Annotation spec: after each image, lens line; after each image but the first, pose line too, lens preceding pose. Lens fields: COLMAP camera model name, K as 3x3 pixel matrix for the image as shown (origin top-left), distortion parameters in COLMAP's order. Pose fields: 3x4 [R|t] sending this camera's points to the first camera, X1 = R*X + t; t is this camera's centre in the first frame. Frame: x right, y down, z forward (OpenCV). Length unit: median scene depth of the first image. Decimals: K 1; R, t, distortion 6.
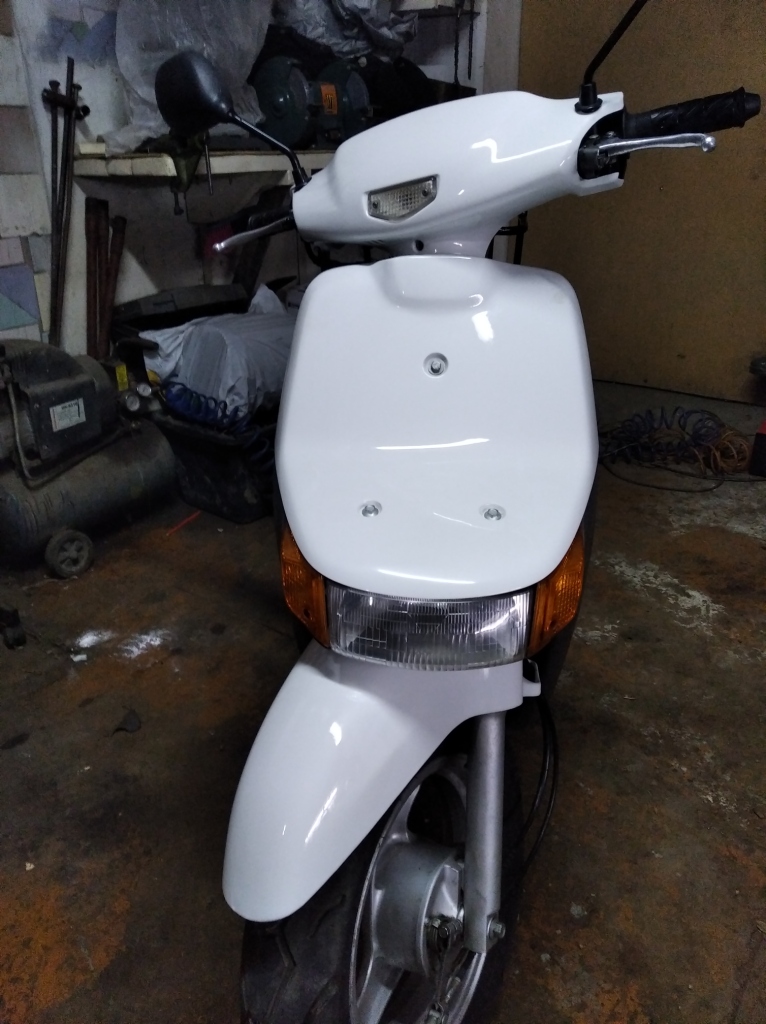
lens RADIAL K [[786.6, 0, 377.7], [0, 786.6, 504.6], [0, 0, 1]] dist [0.006784, -0.030364]
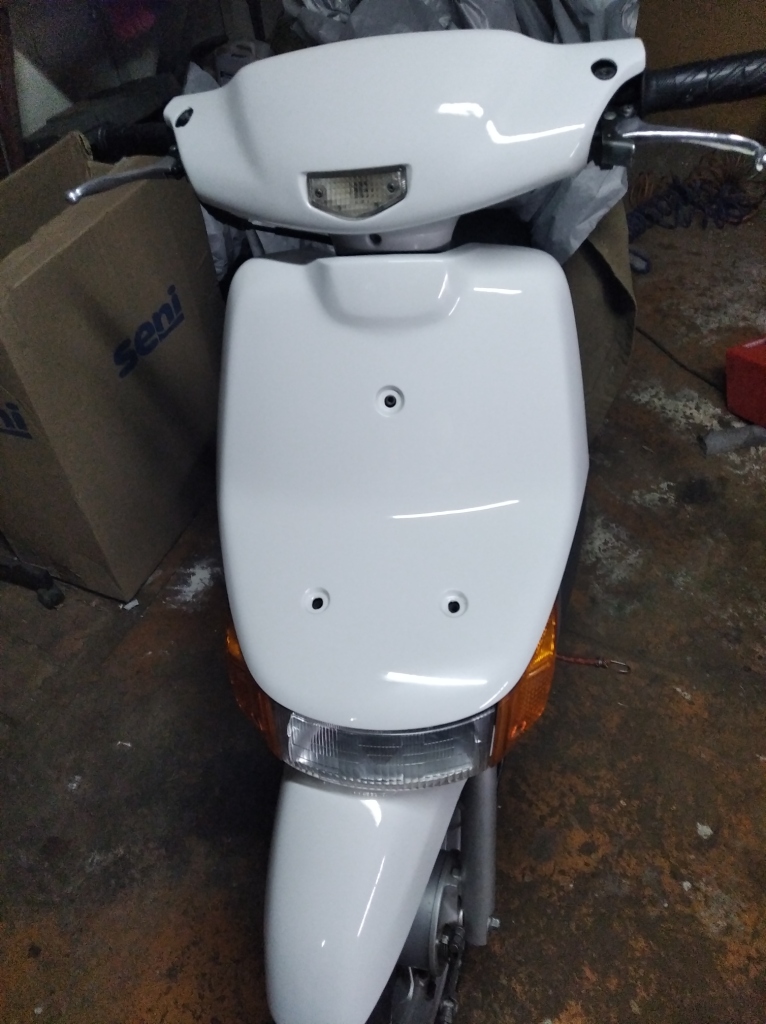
lens RADIAL K [[786.6, 0, 384.4], [0, 786.6, 511.2], [0, 0, 1]] dist [0.006784, -0.030364]
pose [[0.984962, -0.154440, 0.077447, -0.110840], [0.111405, 0.910356, 0.398547, -0.207935], [-0.132056, -0.383926, 0.913872, 0.118233]]
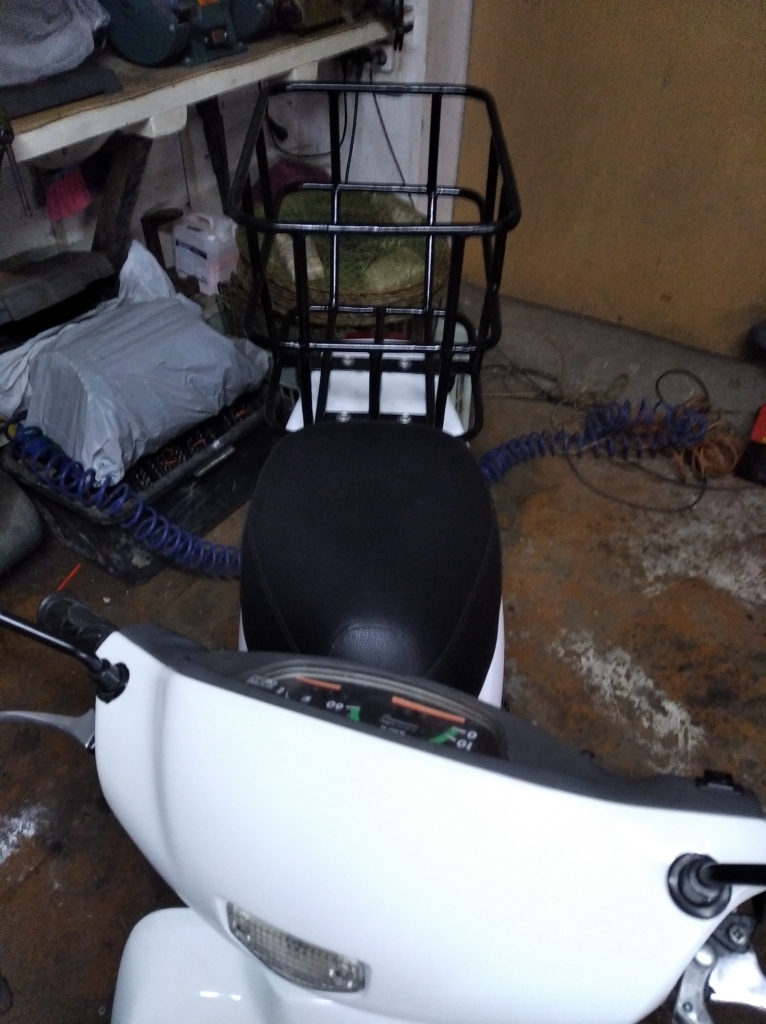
lens RADIAL K [[786.6, 0, 381.8], [0, 786.6, 510.8], [0, 0, 1]] dist [0.006784, -0.030364]
pose [[0.996325, -0.031266, 0.079740, 0.022550], [0.006157, 0.954724, 0.297428, -0.319957], [-0.085429, -0.295844, 0.951409, 0.247205]]
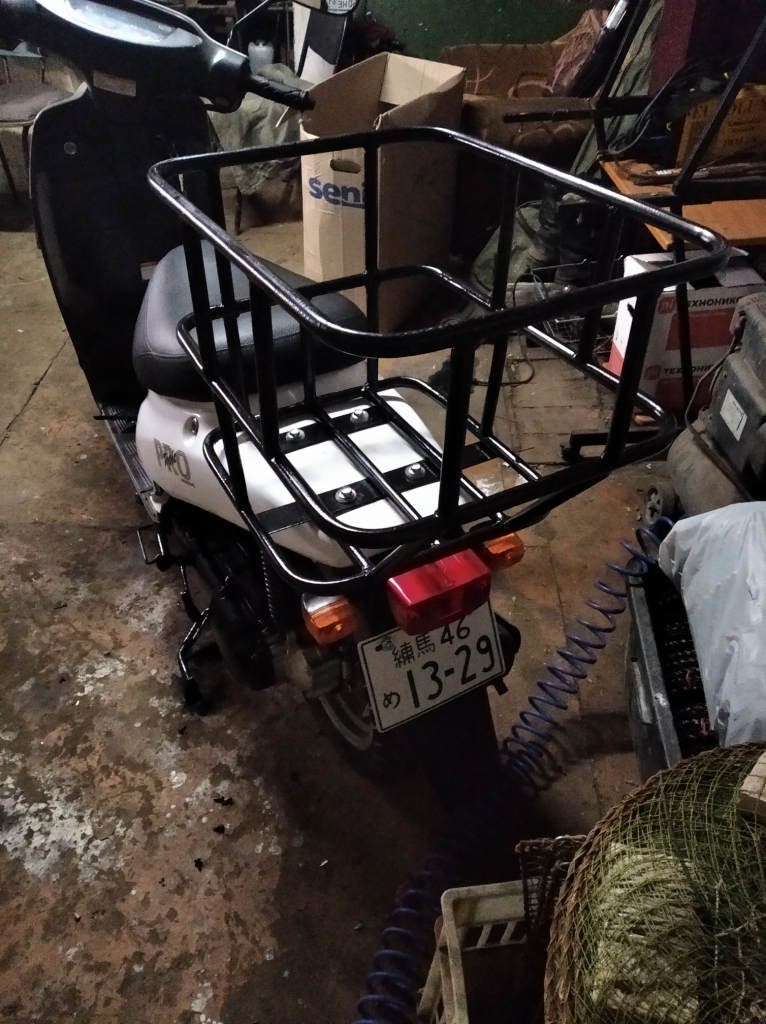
lens RADIAL K [[786.6, 0, 377.8], [0, 786.6, 511.7], [0, 0, 1]] dist [0.006784, -0.030364]
pose [[-0.823941, 0.367590, -0.431275, 0.282008], [-0.255988, 0.437542, 0.861990, -0.637043], [0.505560, 0.820631, -0.266410, 1.044615]]
